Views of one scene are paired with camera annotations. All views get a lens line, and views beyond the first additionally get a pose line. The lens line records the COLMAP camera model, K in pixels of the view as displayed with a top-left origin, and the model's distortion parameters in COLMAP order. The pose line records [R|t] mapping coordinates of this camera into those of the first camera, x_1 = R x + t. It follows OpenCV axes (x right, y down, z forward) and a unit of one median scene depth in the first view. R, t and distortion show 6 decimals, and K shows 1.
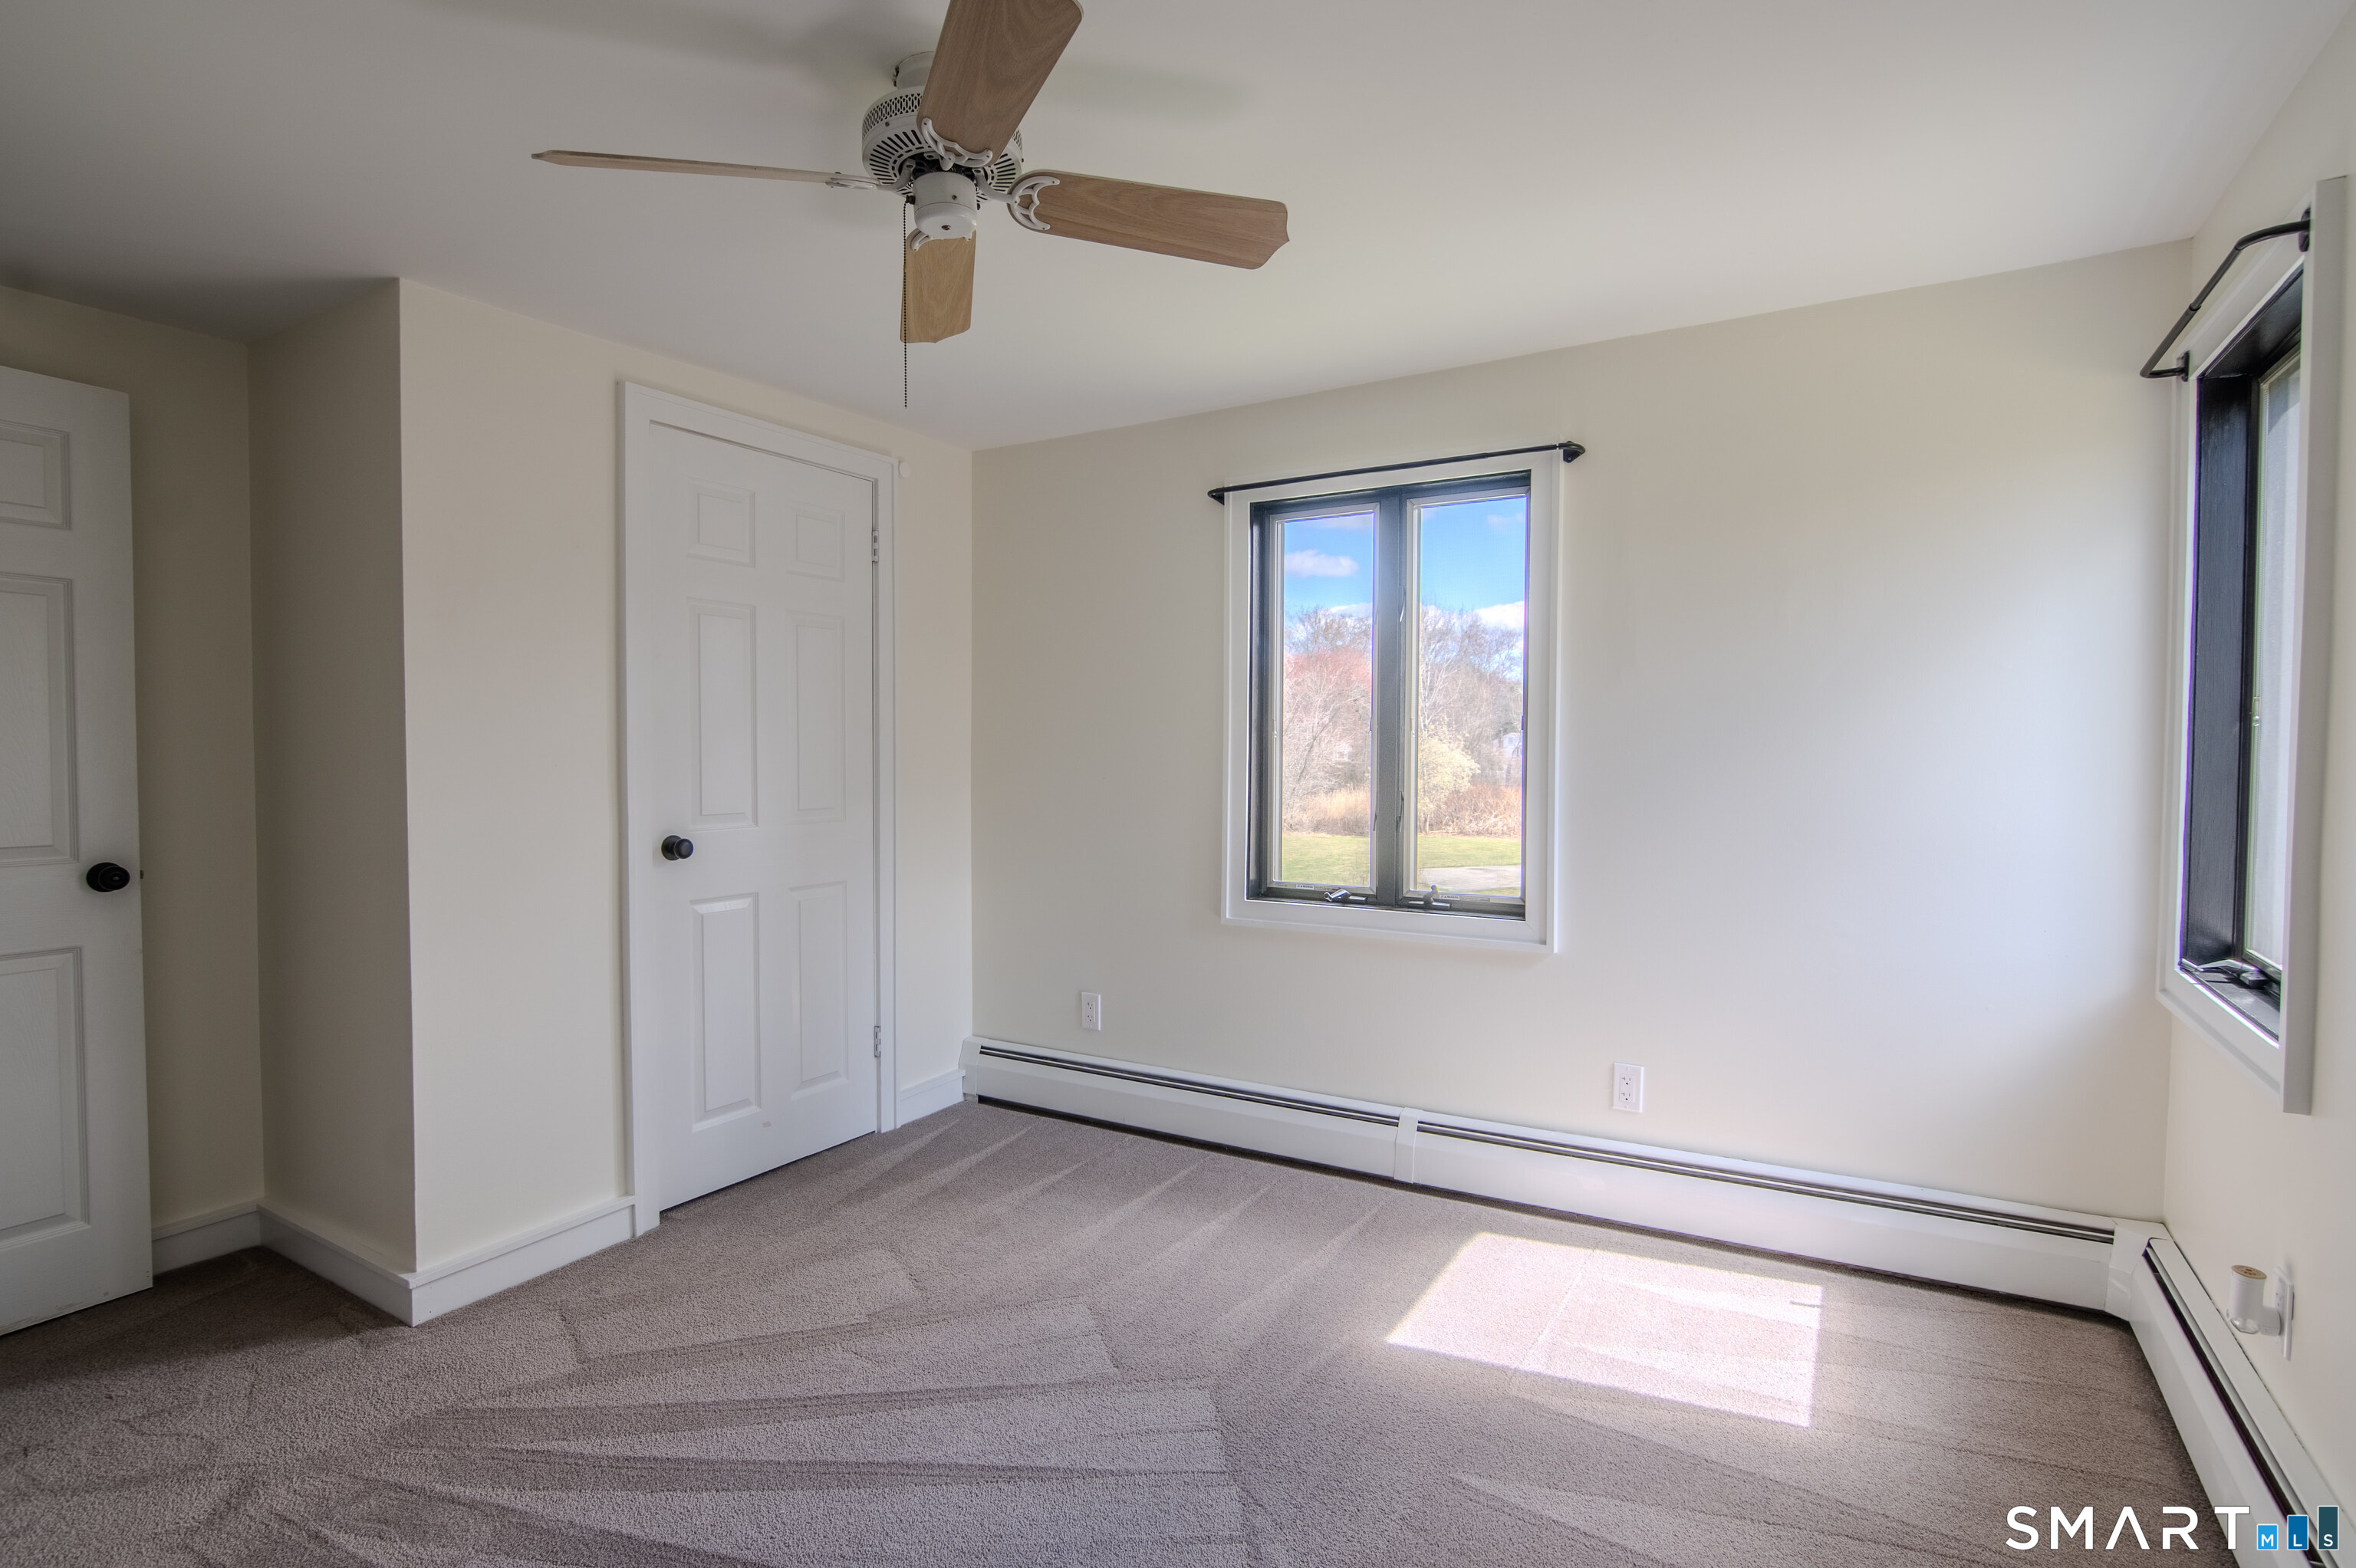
lens RADIAL K [[1166.4, 0, 1178.7], [0, 1166.4, 785.5], [0, 0, 1]] dist [-0.025780, 0.005561]
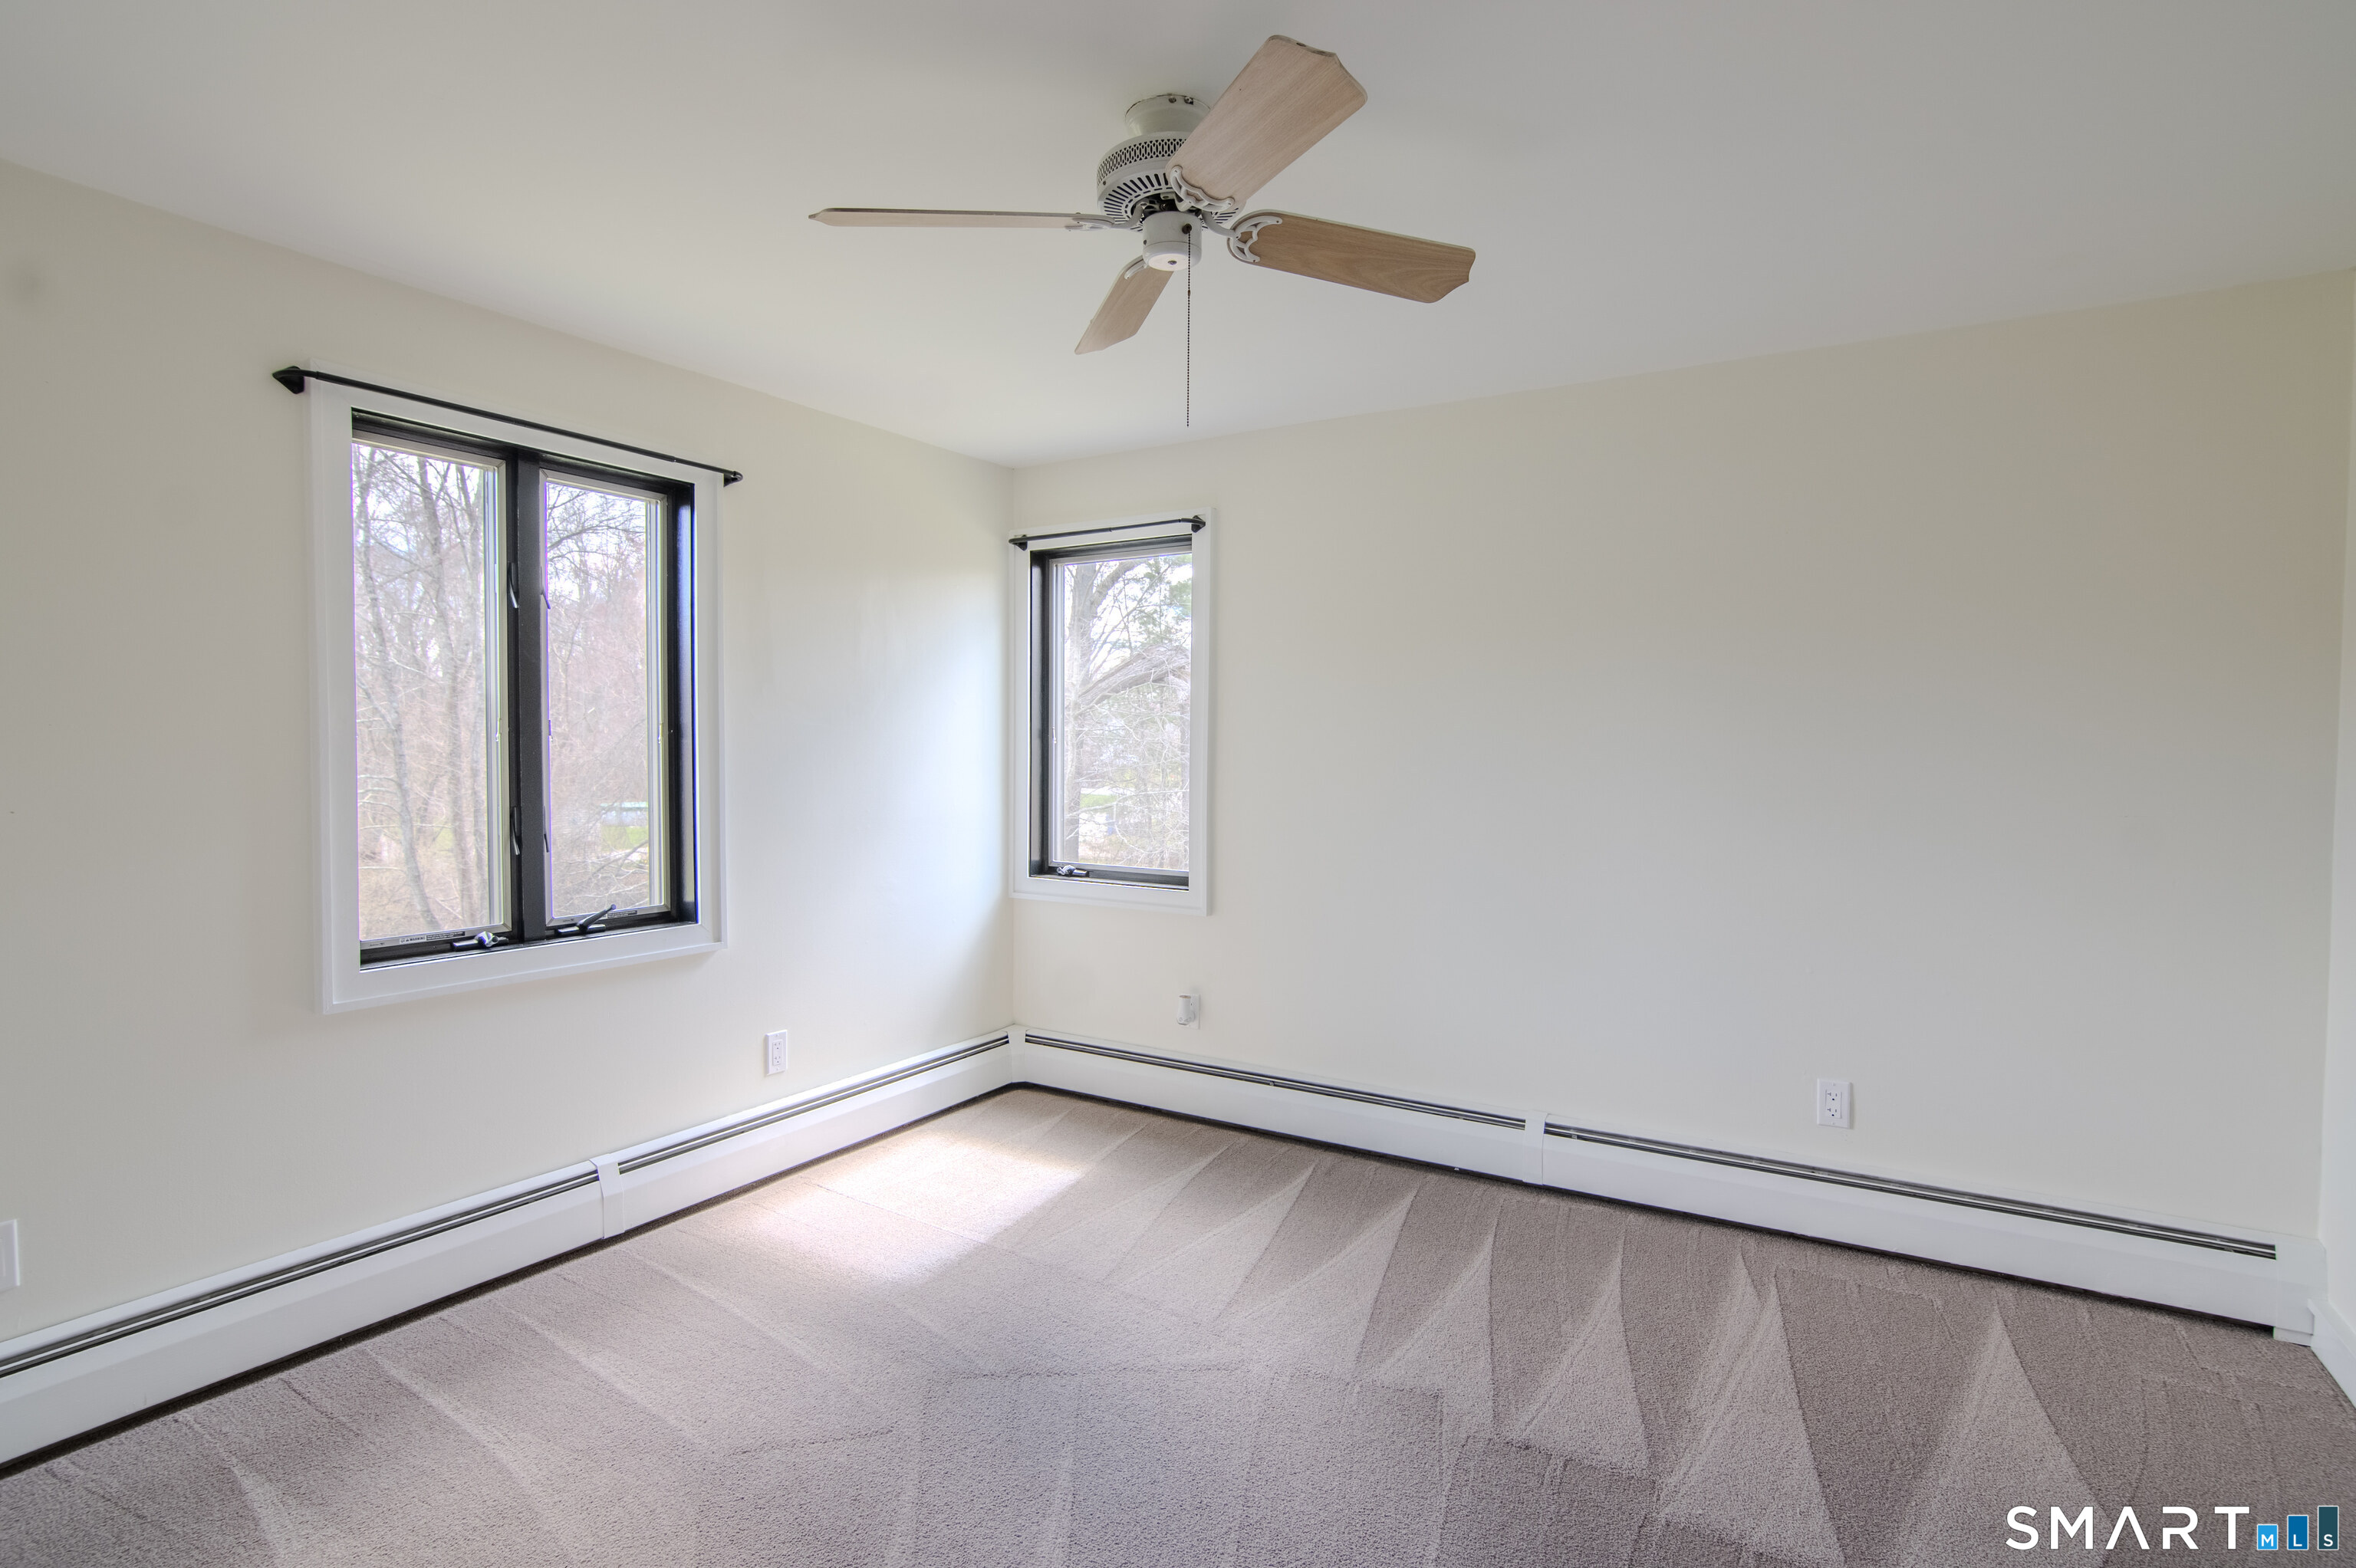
lens RADIAL K [[1166.4, 0, 1174.4], [0, 1166.4, 792.7], [0, 0, 1]] dist [-0.025780, 0.005561]
pose [[0.008381, -0.028627, 0.999555, -0.713623], [0.041393, 0.998743, 0.028256, -0.009602], [-0.999108, 0.041138, 0.009556, 0.564368]]
